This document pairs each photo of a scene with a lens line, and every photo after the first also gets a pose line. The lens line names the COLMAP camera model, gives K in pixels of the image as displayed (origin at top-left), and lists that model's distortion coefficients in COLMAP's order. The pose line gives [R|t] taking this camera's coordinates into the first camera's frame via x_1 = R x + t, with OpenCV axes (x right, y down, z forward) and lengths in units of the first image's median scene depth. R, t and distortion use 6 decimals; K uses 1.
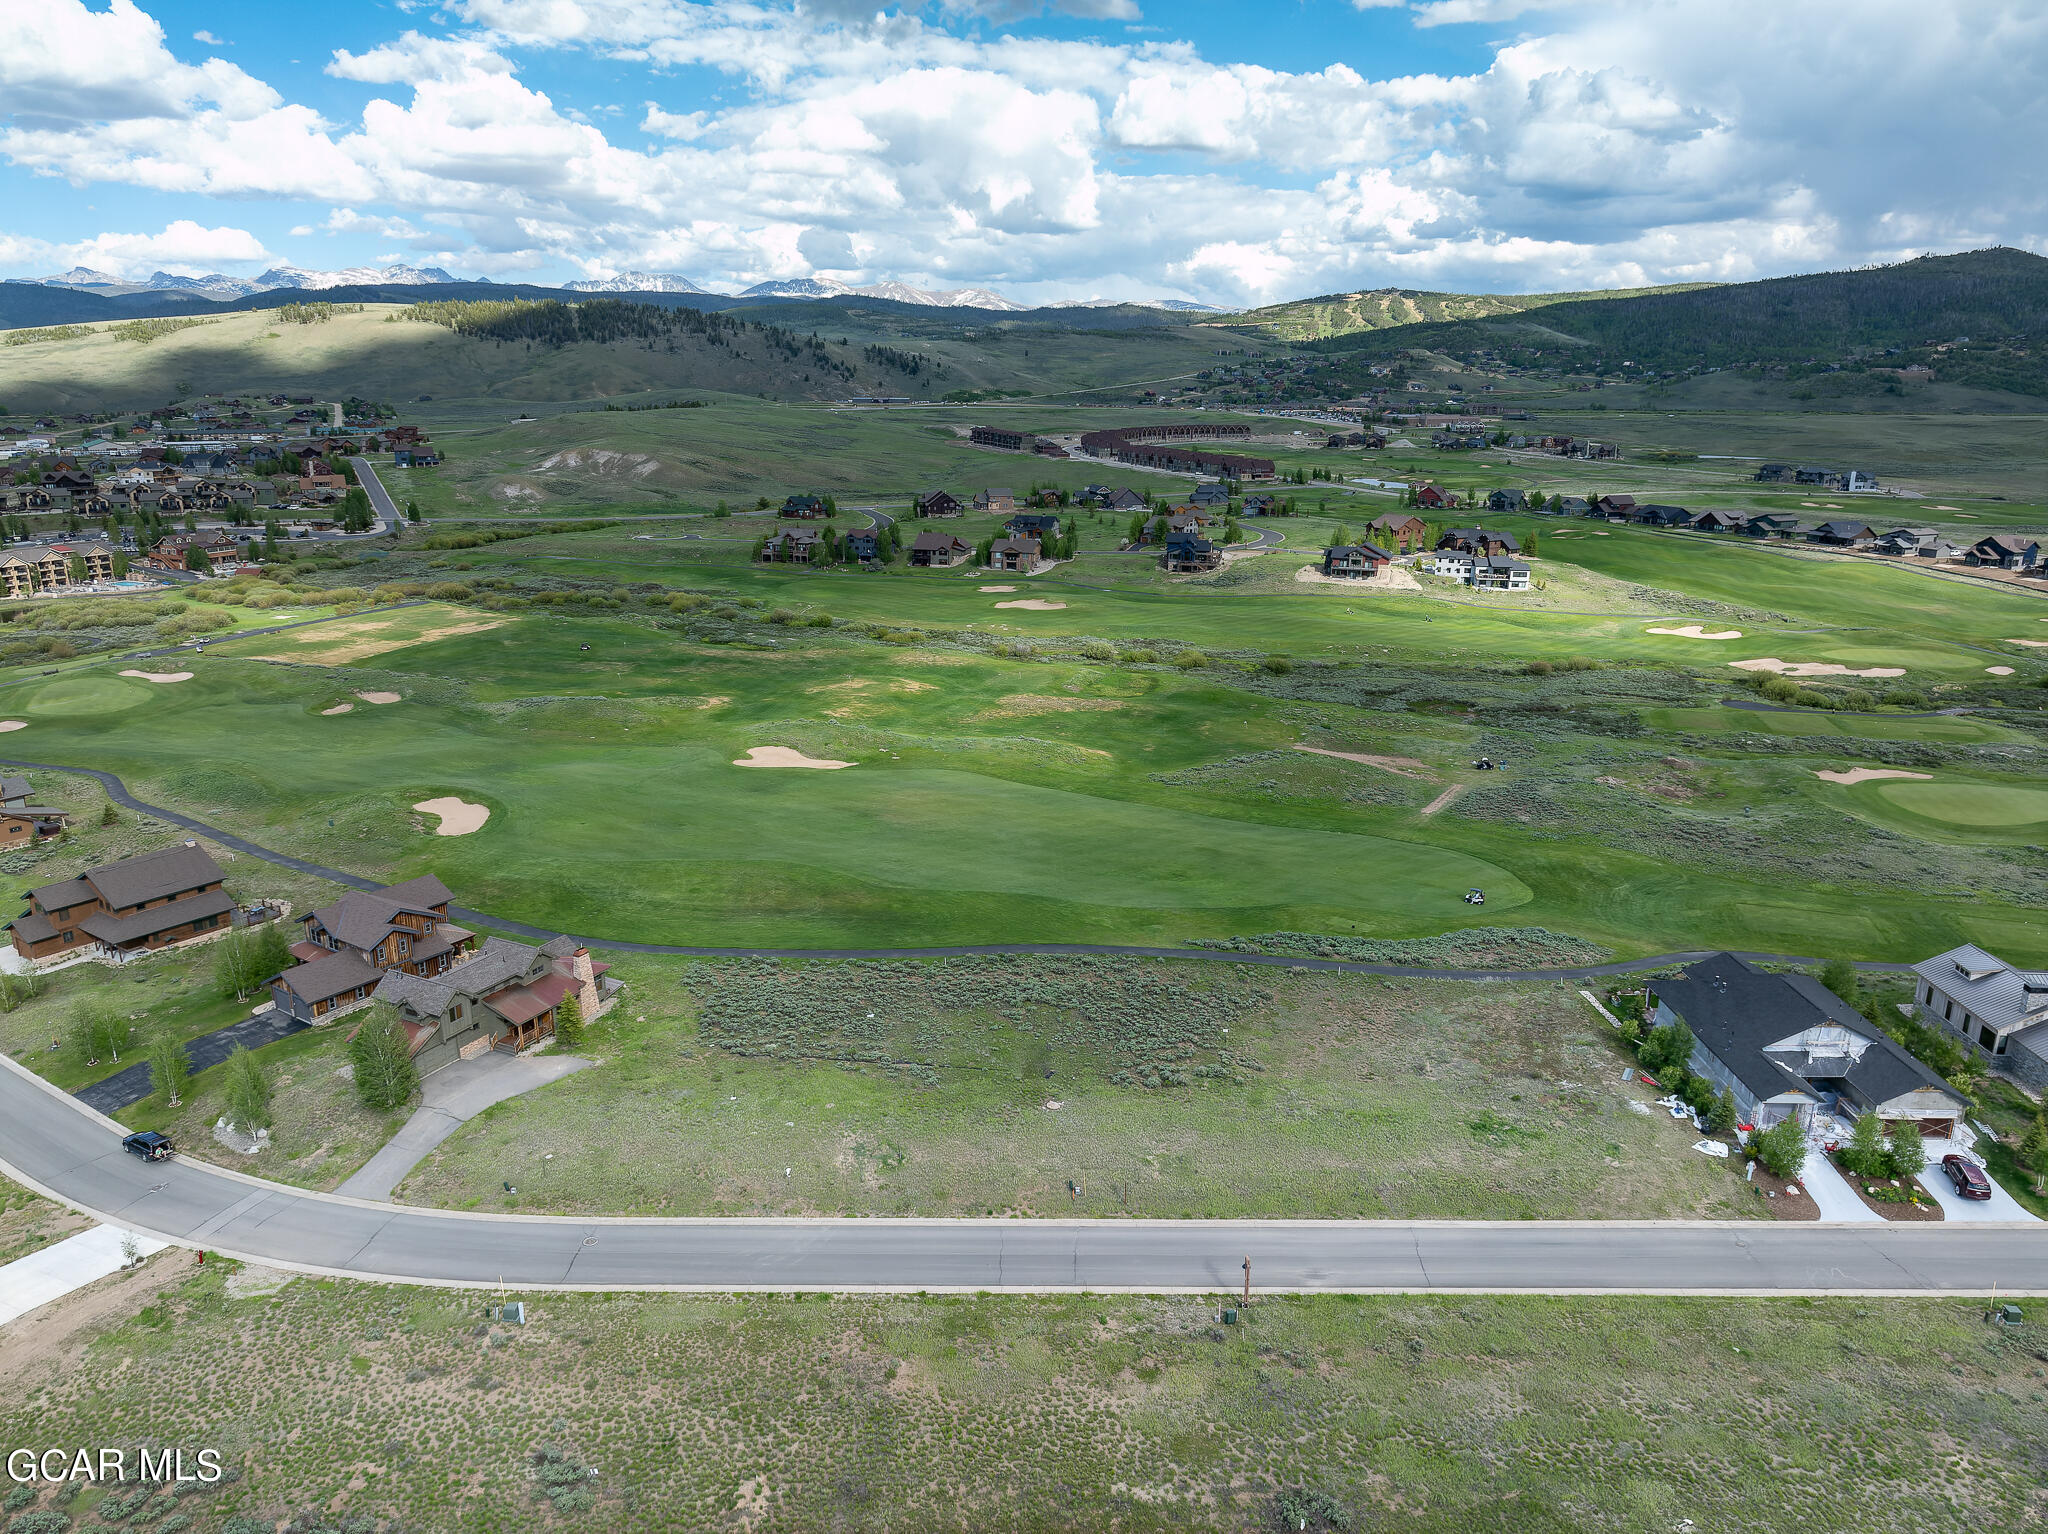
lens RADIAL K [[1388.3, 0, 1025.2], [0, 1388.3, 781.3], [0, 0, 1]] dist [-0.003867, -0.000013]
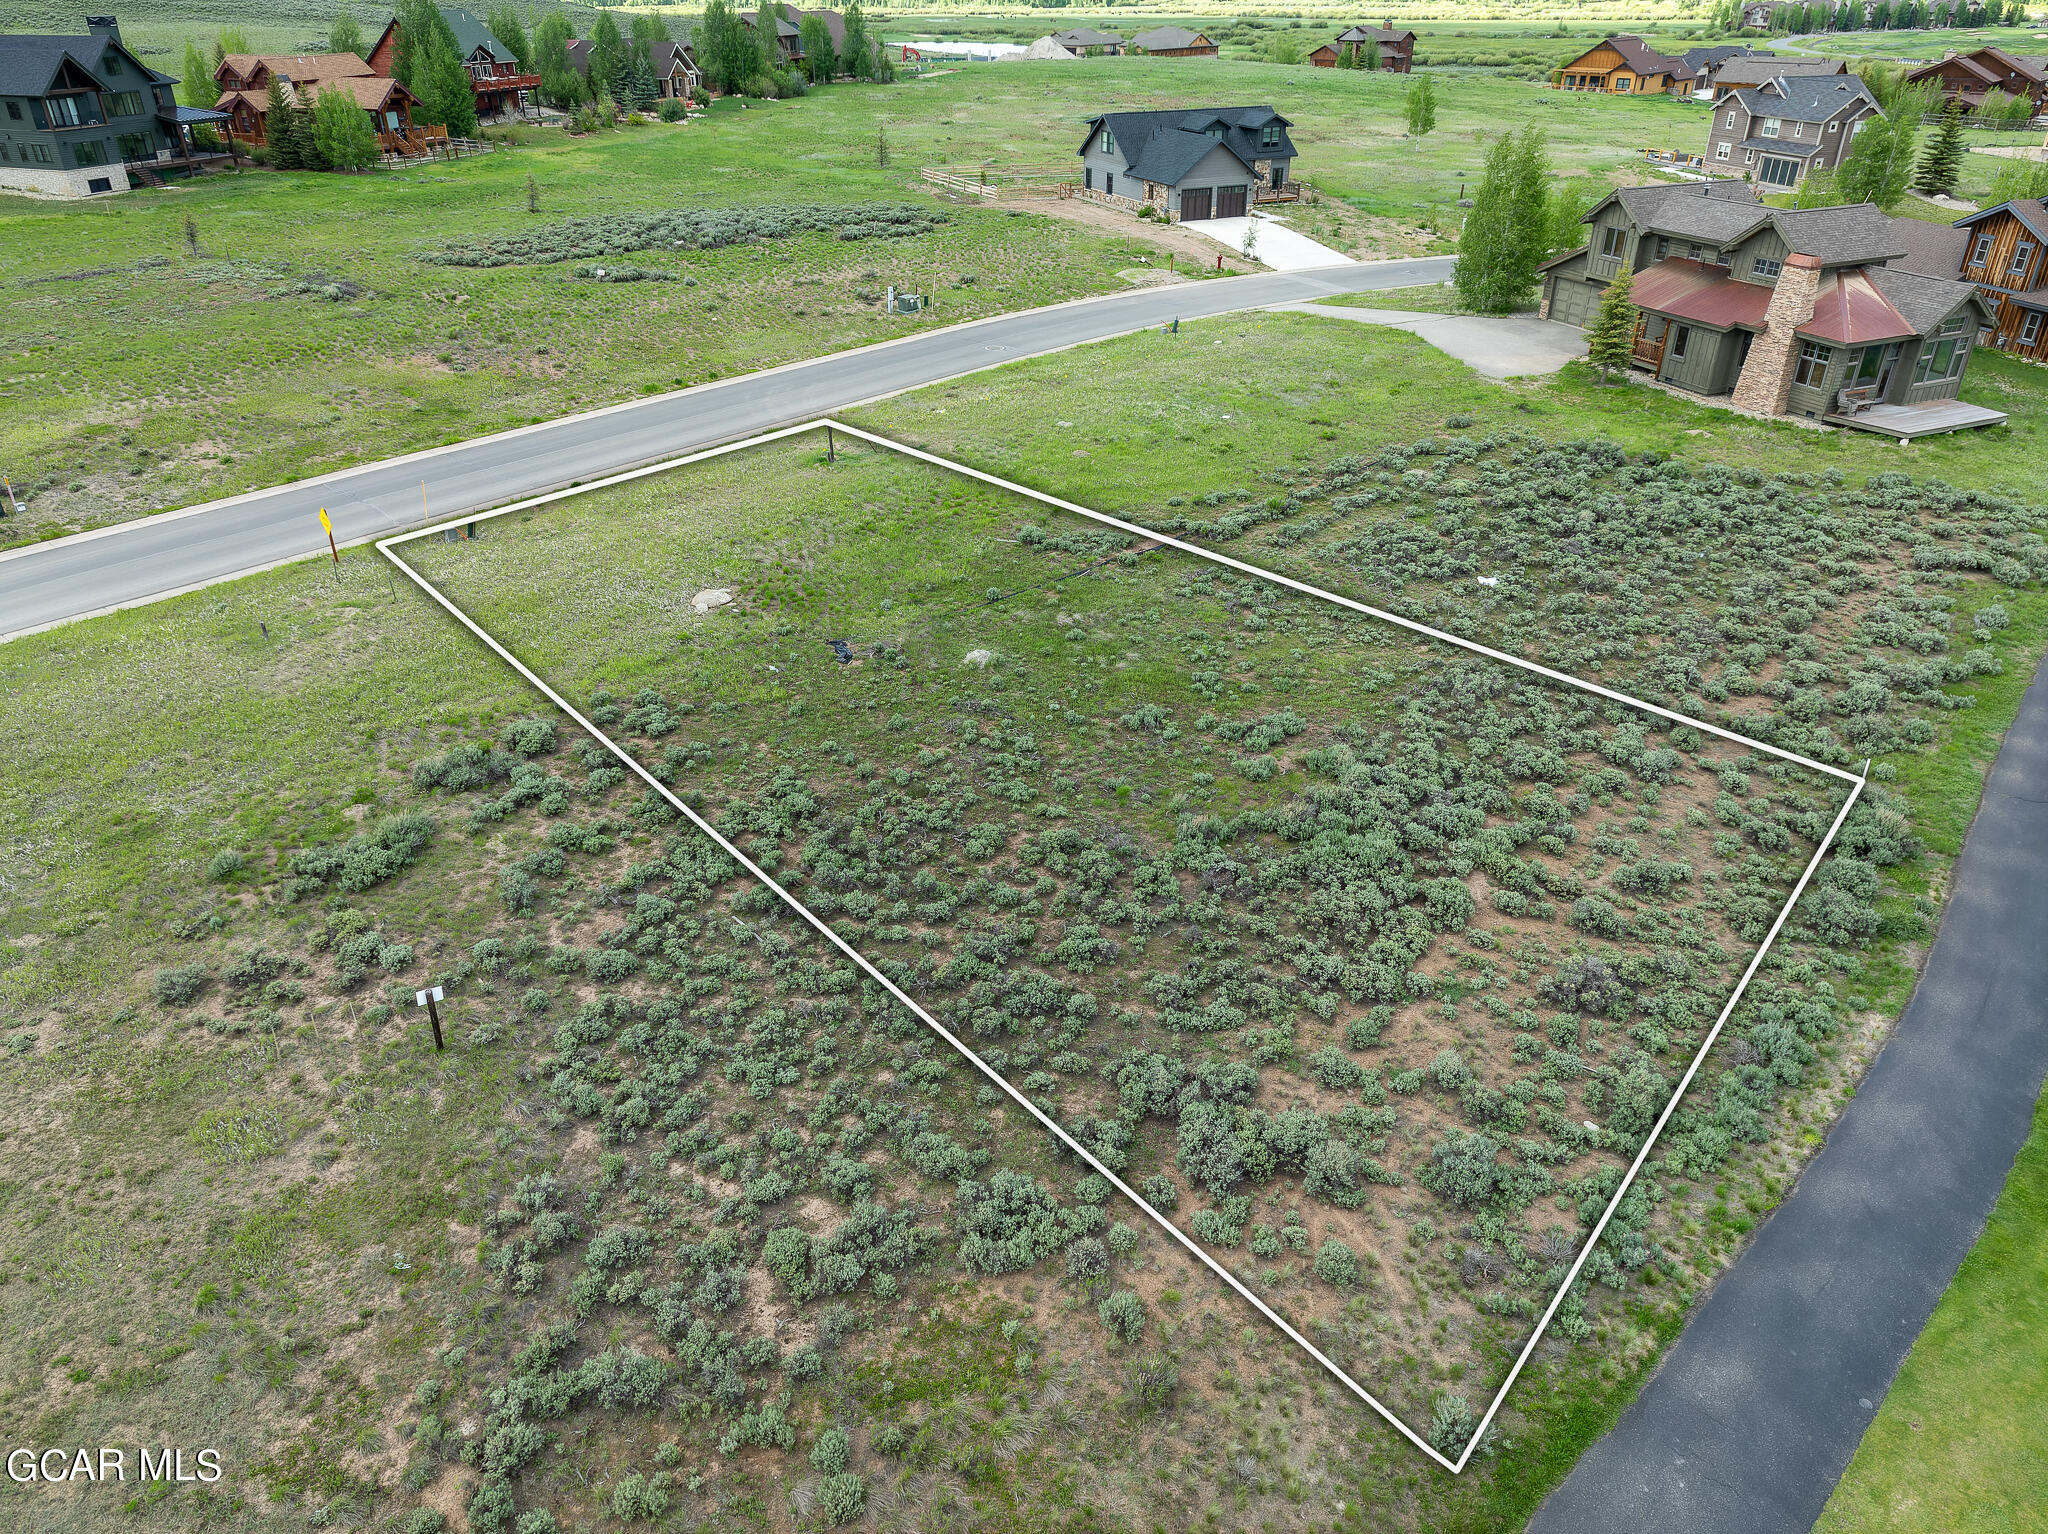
lens RADIAL K [[1394.3, 0, 1024.0], [0, 1394.3, 767.0], [0, 0, 1]] dist [0.002657, -0.000868]
pose [[-0.640026, 0.377609, -0.669162, 0.063633], [-0.219057, 0.745085, 0.629971, 0.005194], [0.736465, 0.549782, -0.394156, 0.340878]]
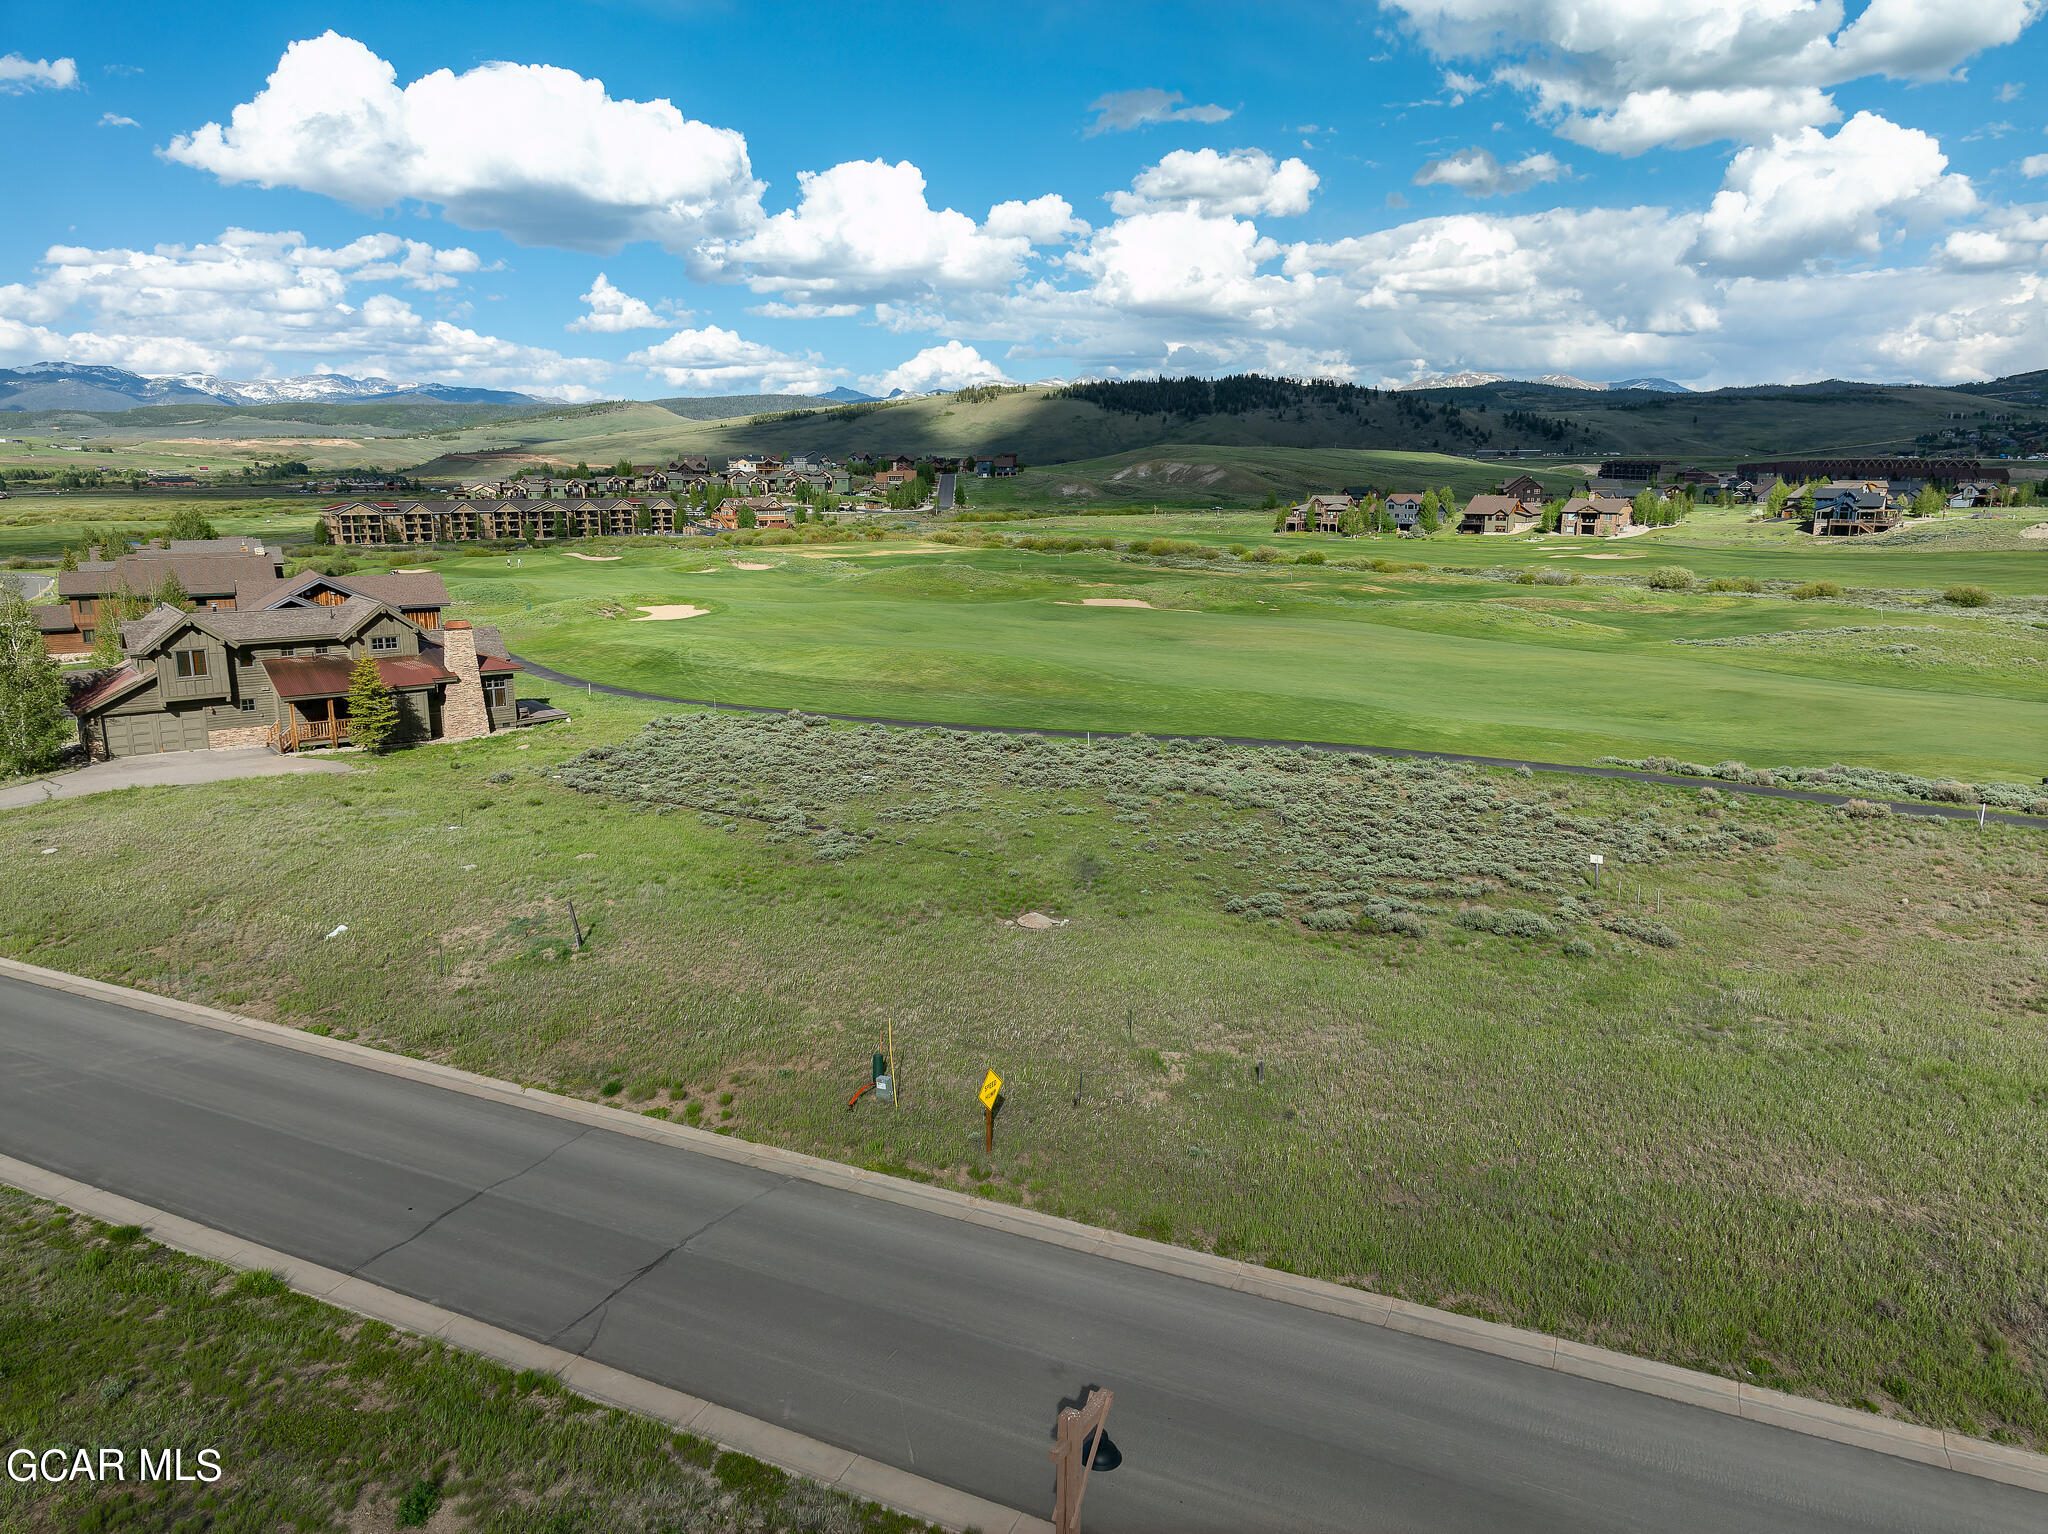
lens RADIAL K [[1393.5, 0, 1026.5], [0, 1393.5, 754.6], [0, 0, 1]] dist [-0.002980, 0.001378]
pose [[0.902575, 0.078384, -0.423336, 0.049589], [-0.114900, 0.991478, -0.061393, 0.058782], [0.414917, 0.104053, 0.903890, 0.178623]]
